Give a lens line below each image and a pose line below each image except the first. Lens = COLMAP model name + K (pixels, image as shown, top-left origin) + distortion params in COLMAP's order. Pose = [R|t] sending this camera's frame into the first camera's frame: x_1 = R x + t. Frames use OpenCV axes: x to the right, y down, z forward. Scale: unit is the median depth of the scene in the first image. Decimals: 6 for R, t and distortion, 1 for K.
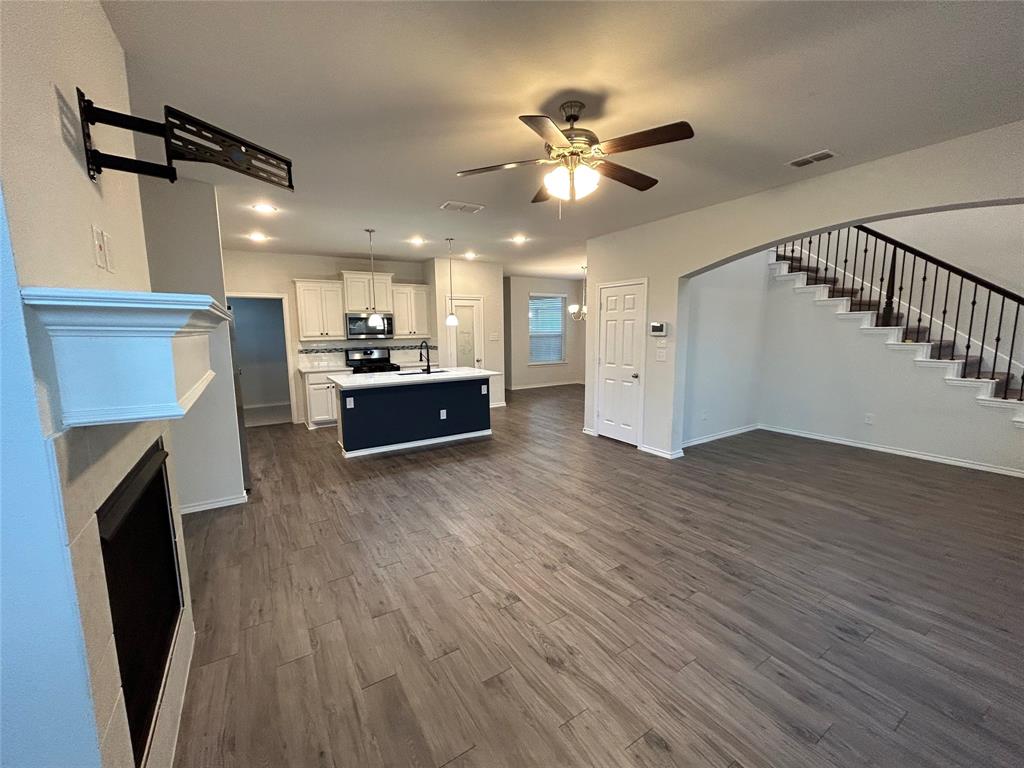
lens RADIAL K [[412.8, 0, 508.3], [0, 412.8, 381.2], [0, 0, 1]] dist [0.001160, 0.000322]
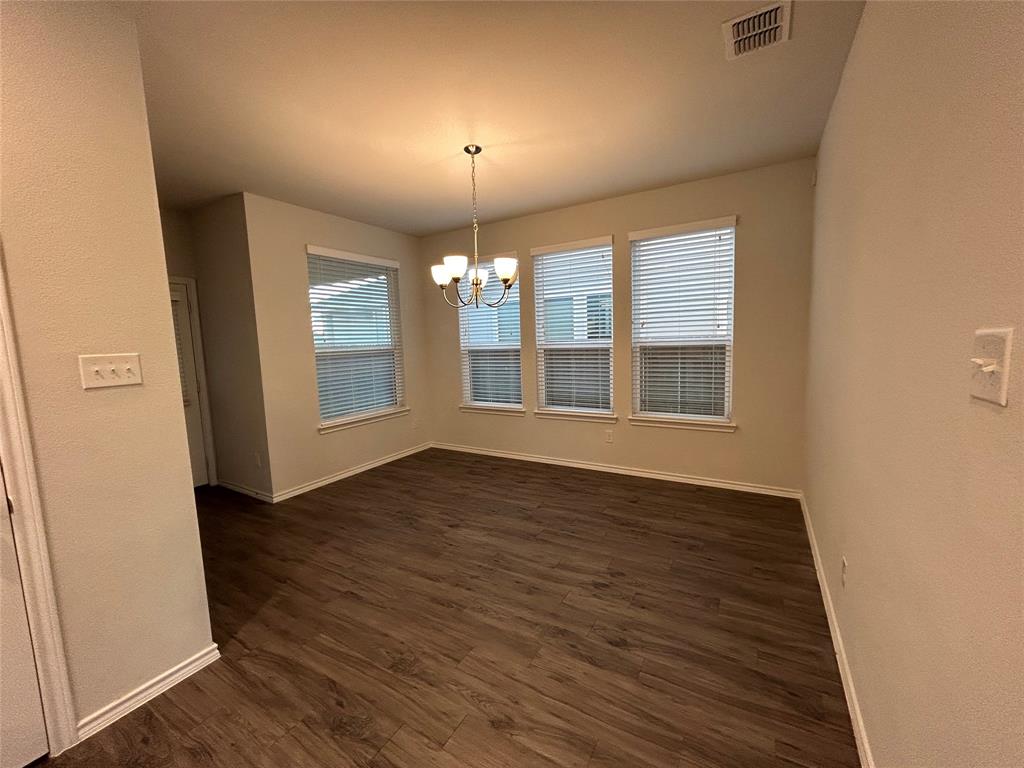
lens RADIAL K [[412.8, 0, 508.3], [0, 412.8, 381.2], [0, 0, 1]] dist [0.001160, 0.000322]
pose [[0.889469, -0.069681, 0.451652, 0.054503], [0.086237, 0.996144, -0.016146, -0.096693], [-0.448785, 0.053311, 0.892048, 0.867370]]
